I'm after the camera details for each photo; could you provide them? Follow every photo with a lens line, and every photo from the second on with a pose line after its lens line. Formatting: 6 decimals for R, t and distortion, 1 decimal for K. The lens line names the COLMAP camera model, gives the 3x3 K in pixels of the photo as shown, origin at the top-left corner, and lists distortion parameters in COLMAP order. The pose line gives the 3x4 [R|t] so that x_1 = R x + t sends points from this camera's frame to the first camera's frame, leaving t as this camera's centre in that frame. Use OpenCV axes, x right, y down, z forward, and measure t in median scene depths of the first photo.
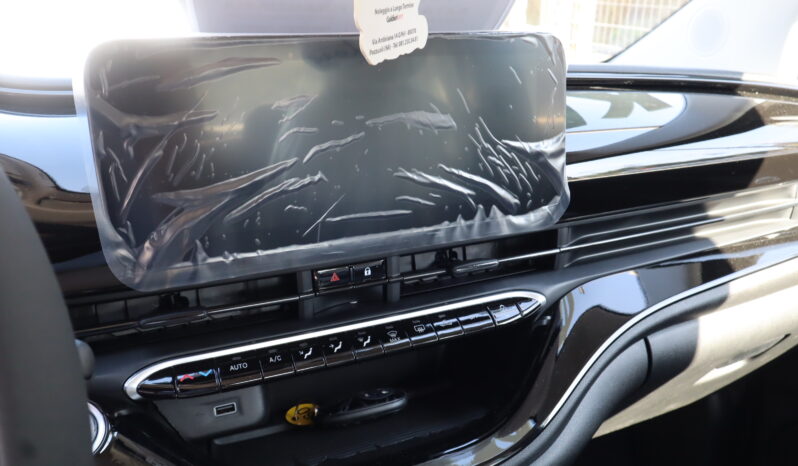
lens RADIAL K [[636.5, 0, 399.0], [0, 636.5, 233.0], [0, 0, 1]] dist [0.003509, 0.005686]
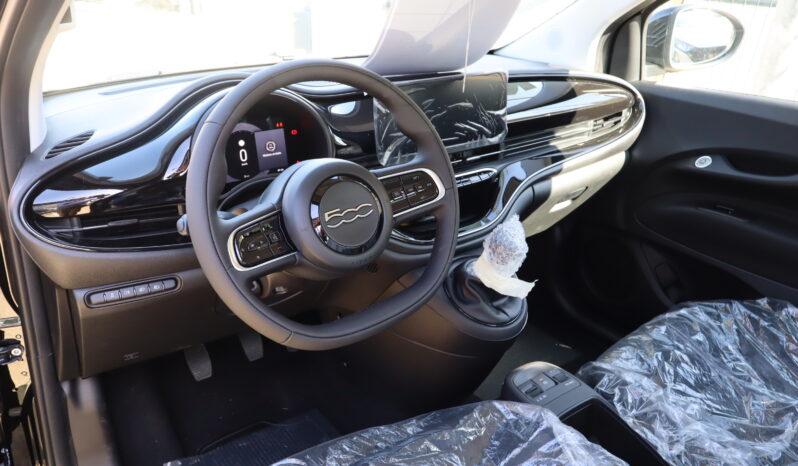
lens RADIAL K [[636.5, 0, 399.0], [0, 636.5, 233.0], [0, 0, 1]] dist [0.003509, 0.005686]
pose [[0.975625, -0.058735, 0.211437, -0.733324], [0.033294, 0.991980, 0.121934, 0.027136], [-0.216903, -0.111922, 0.969756, -1.472616]]
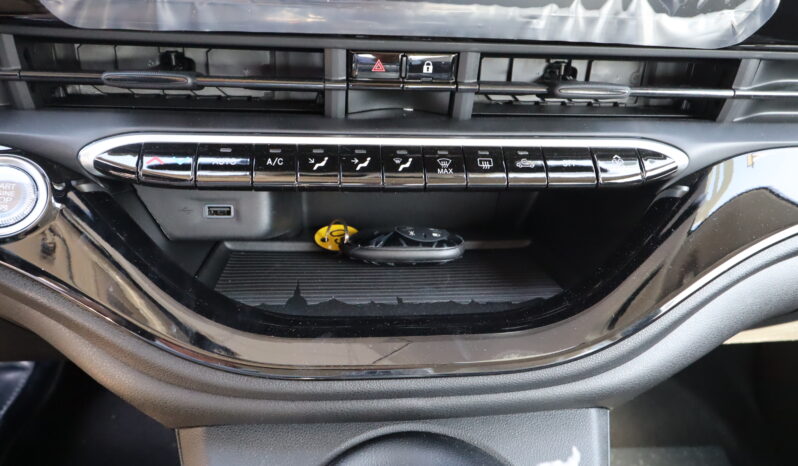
lens RADIAL K [[636.5, 0, 399.0], [0, 636.5, 233.0], [0, 0, 1]] dist [0.003509, 0.005686]
pose [[0.953228, 0.230838, -0.195115, 0.090513], [-0.167981, 0.941263, 0.292928, 0.030333], [0.251274, -0.246451, 0.936015, 0.280645]]
